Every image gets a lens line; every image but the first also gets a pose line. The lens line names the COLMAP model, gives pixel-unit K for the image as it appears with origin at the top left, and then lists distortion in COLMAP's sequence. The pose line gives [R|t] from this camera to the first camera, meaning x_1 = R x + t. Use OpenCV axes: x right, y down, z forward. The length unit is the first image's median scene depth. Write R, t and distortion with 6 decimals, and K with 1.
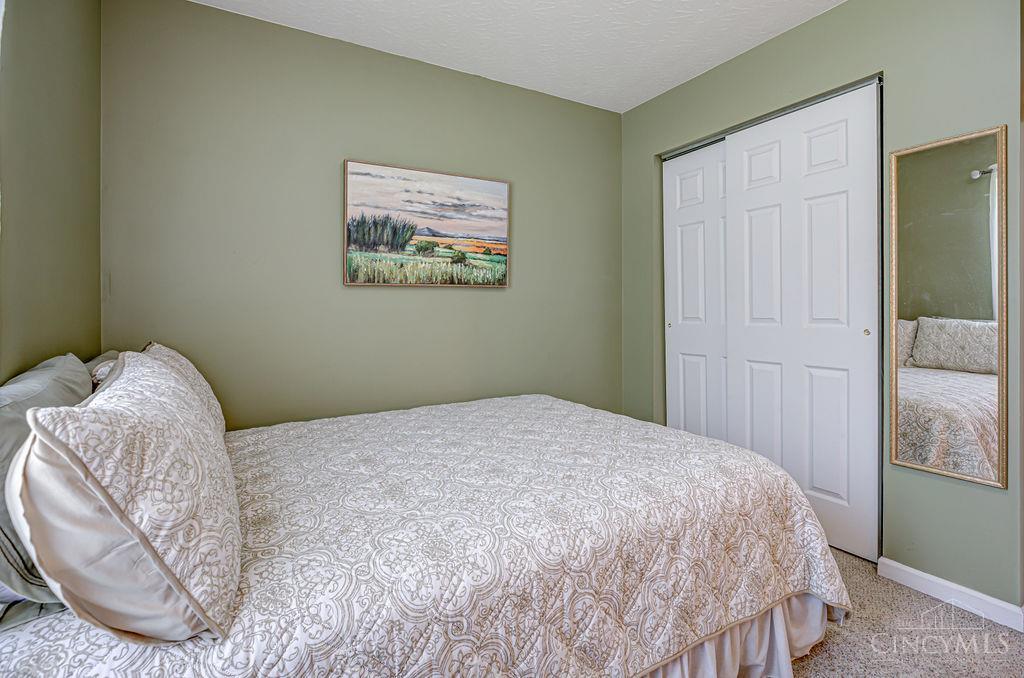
lens RADIAL K [[475.7, 0, 513.3], [0, 475.7, 316.7], [0, 0, 1]] dist [-0.001894, -0.000358]
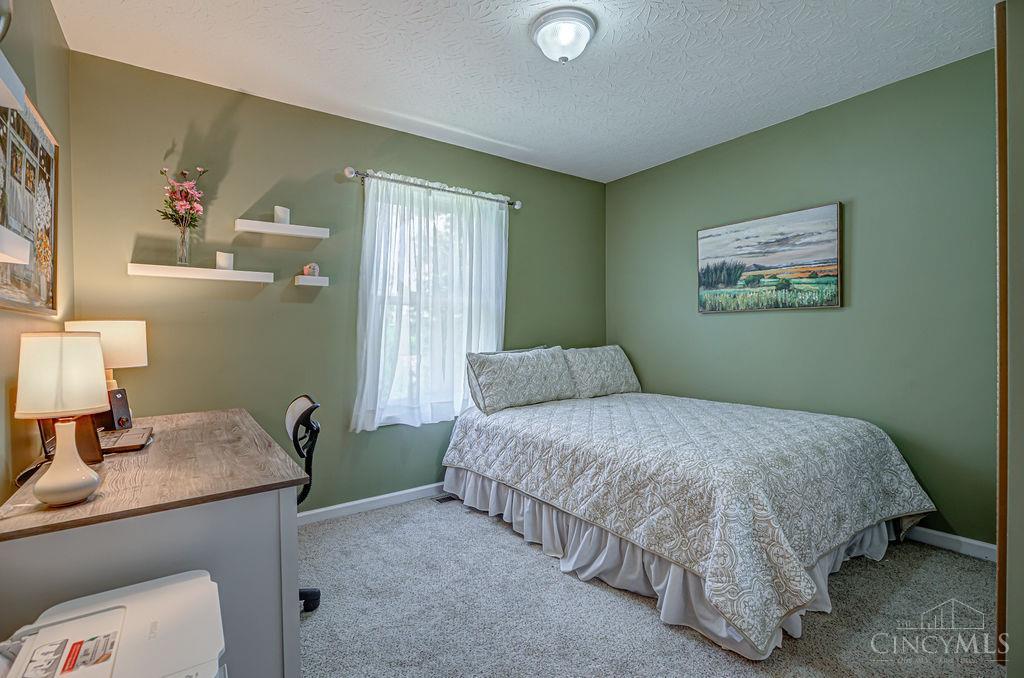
lens RADIAL K [[475.7, 0, 513.8], [0, 475.7, 331.9], [0, 0, 1]] dist [-0.001894, -0.000358]
pose [[0.099079, 0.010498, -0.995024, 1.002872], [-0.005943, 0.999933, 0.009958, -0.017652], [0.995062, 0.004927, 0.099134, 0.245907]]
